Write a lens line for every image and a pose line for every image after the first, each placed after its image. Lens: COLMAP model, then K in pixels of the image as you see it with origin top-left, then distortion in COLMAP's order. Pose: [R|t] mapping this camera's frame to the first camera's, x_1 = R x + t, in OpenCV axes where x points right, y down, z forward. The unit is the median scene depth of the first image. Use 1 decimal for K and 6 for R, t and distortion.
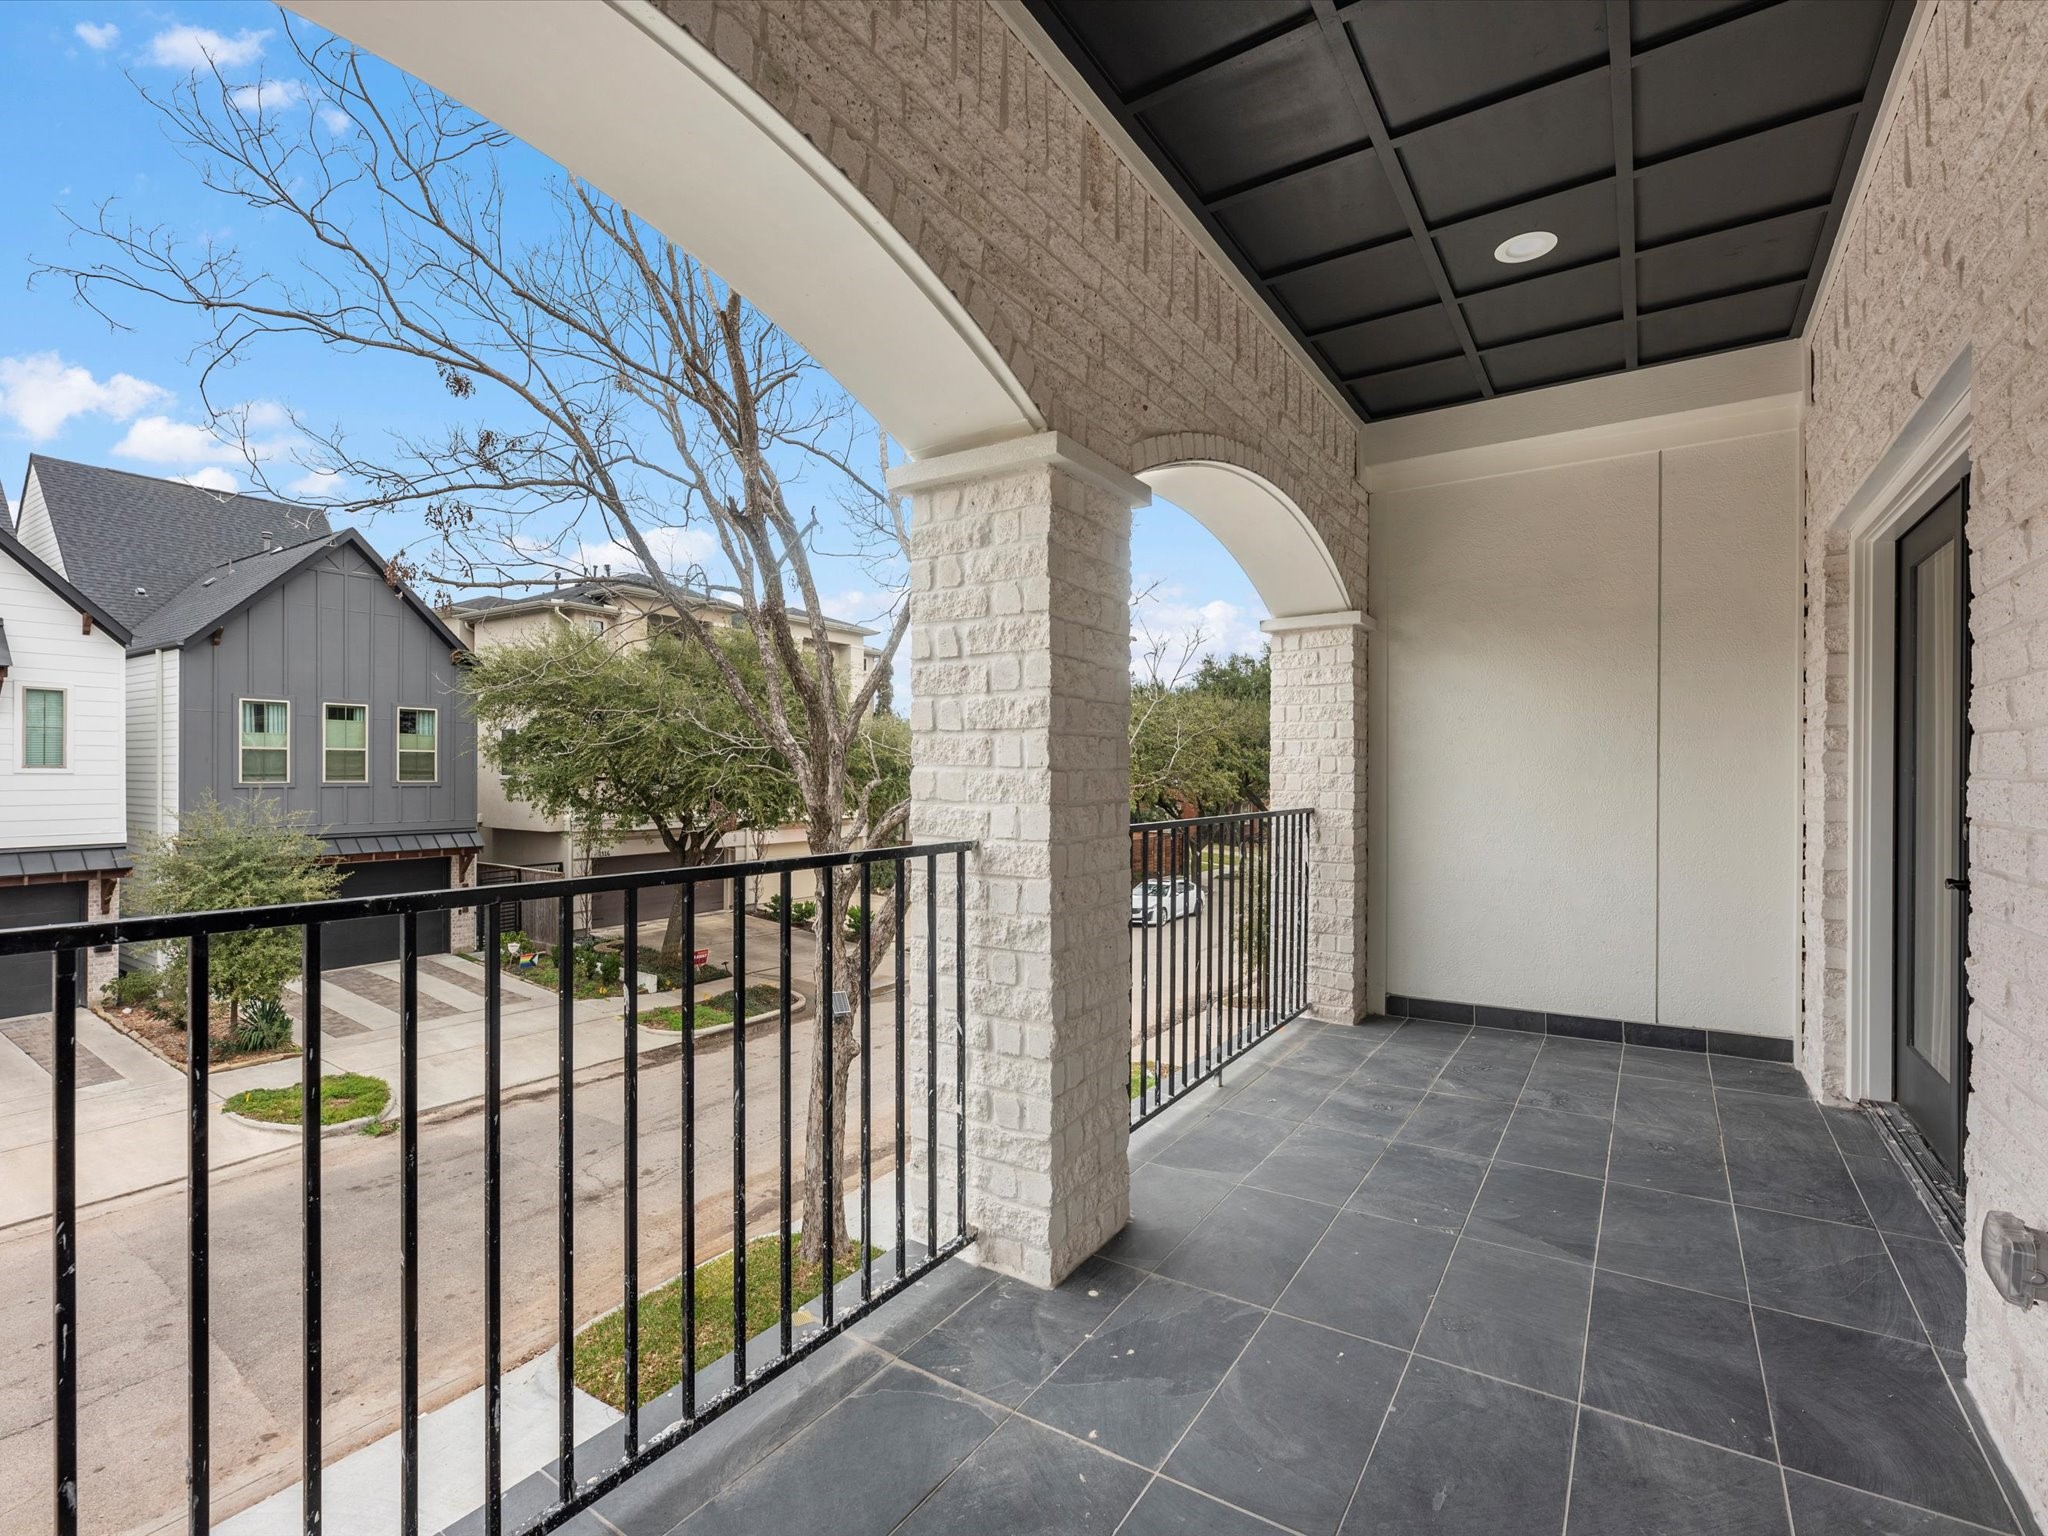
lens RADIAL K [[1022.0, 0, 1024.0], [0, 1022.0, 768.0], [0, 0, 1]] dist [0.000580, 0.000124]
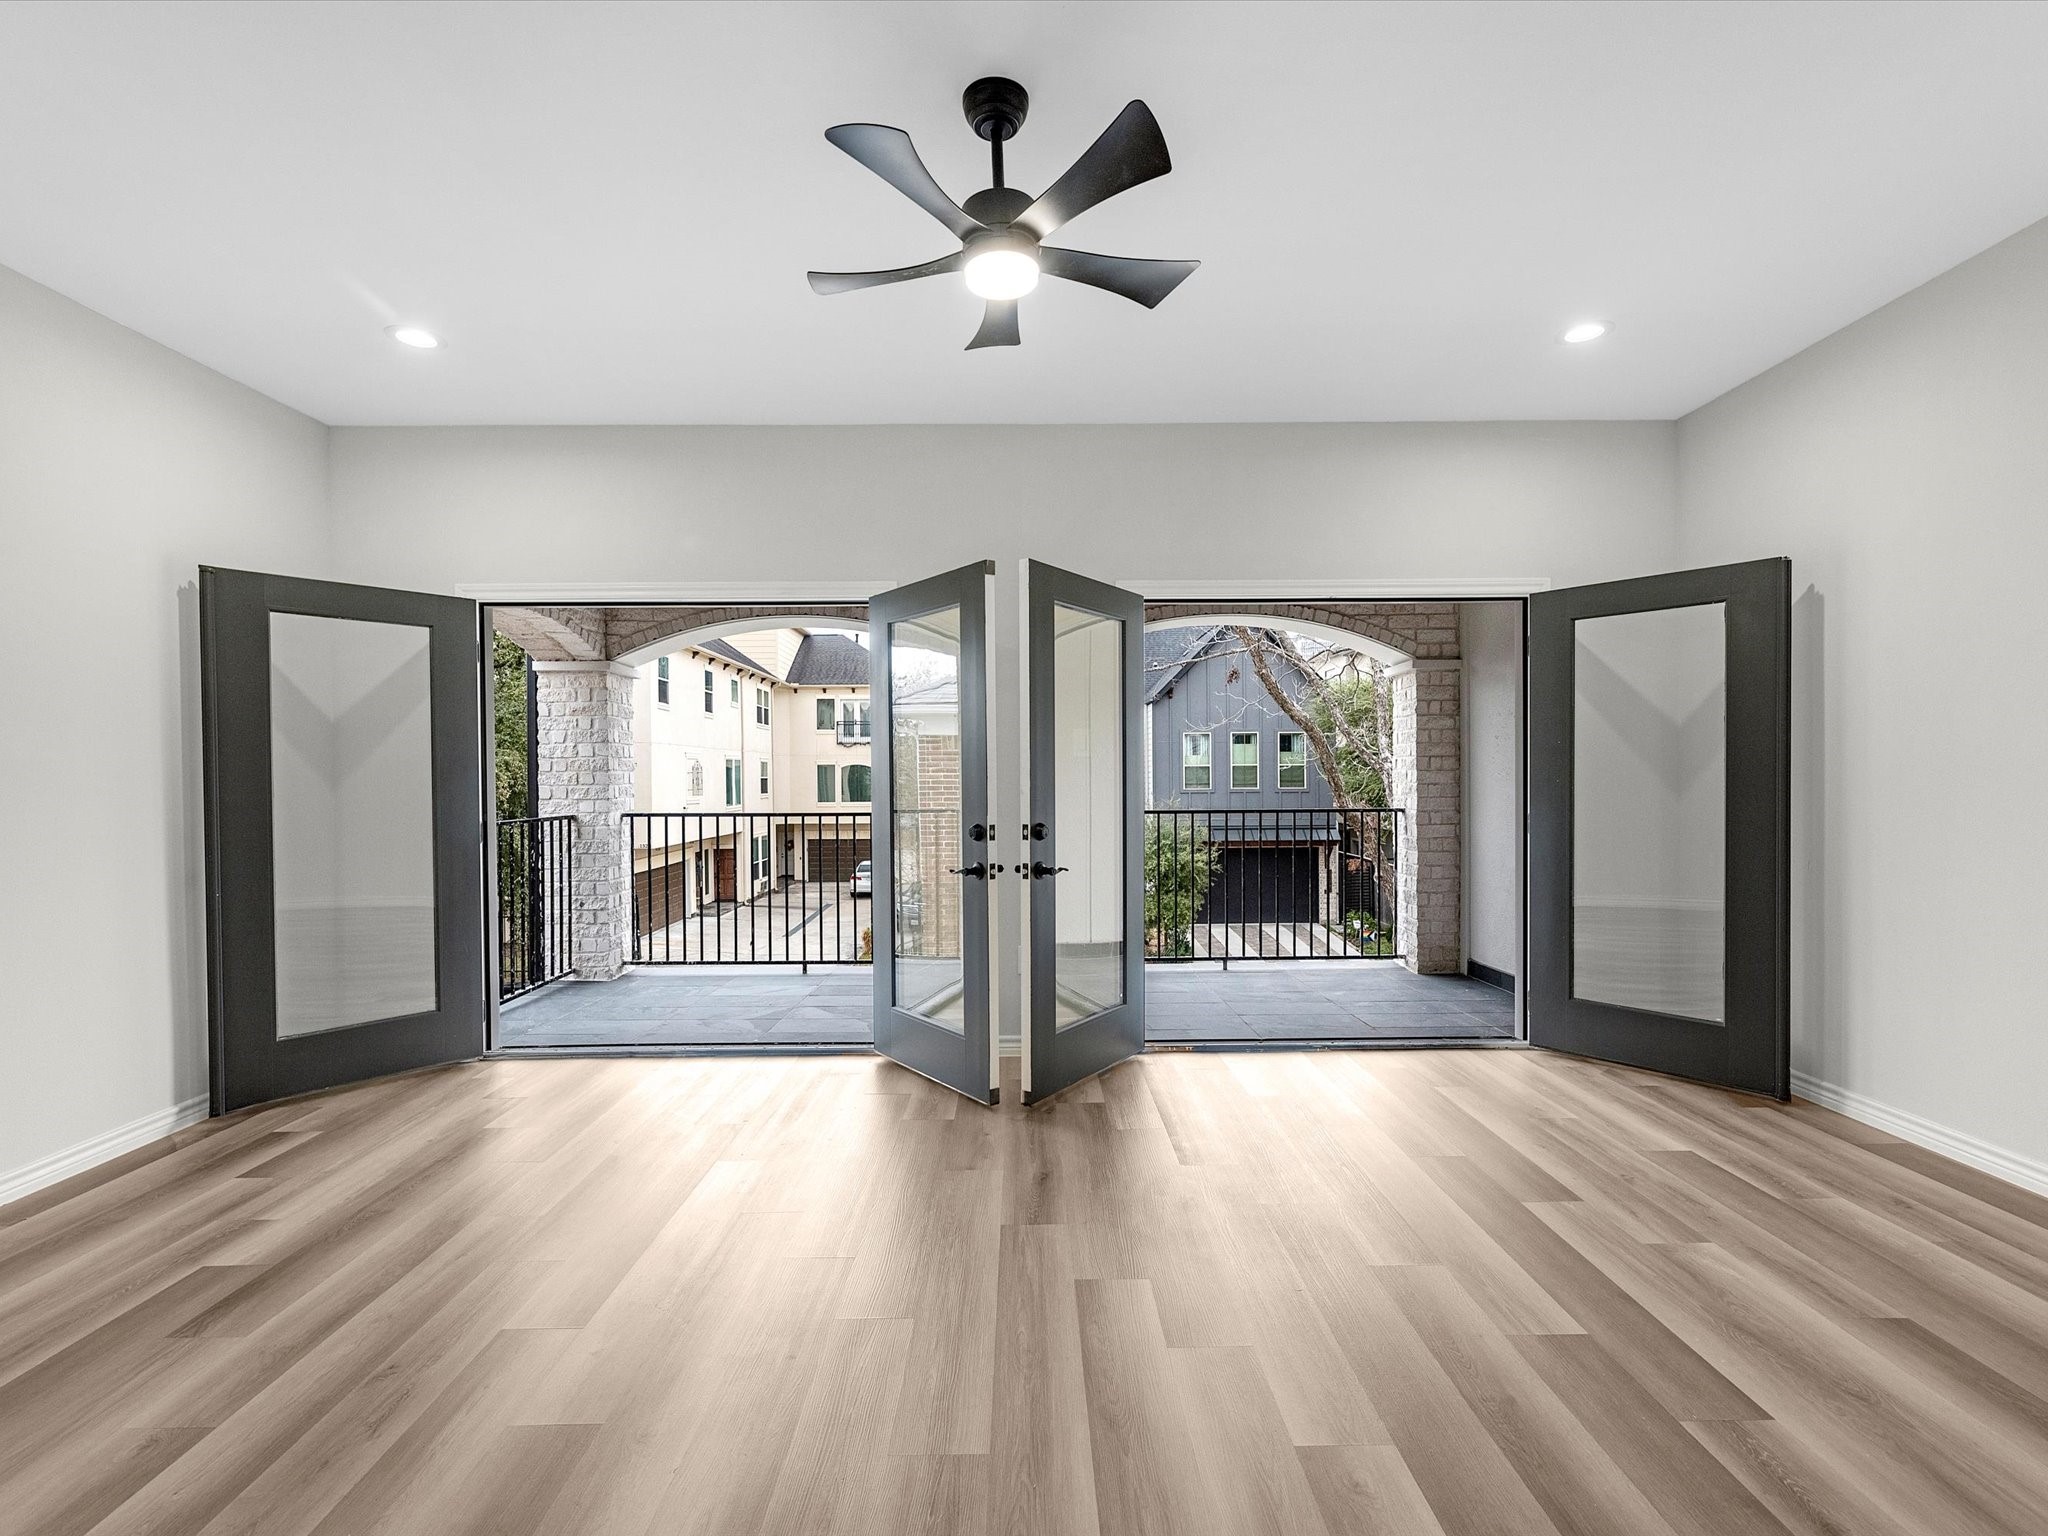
lens RADIAL K [[937.9, 0, 1035.0], [0, 937.9, 785.7], [0, 0, 1]] dist [-0.000579, 0.000232]
pose [[0.530672, 0.004419, -0.847565, 0.267928], [0.004684, 0.999956, 0.008146, -0.001646], [0.847564, -0.008293, 0.530628, 0.079916]]
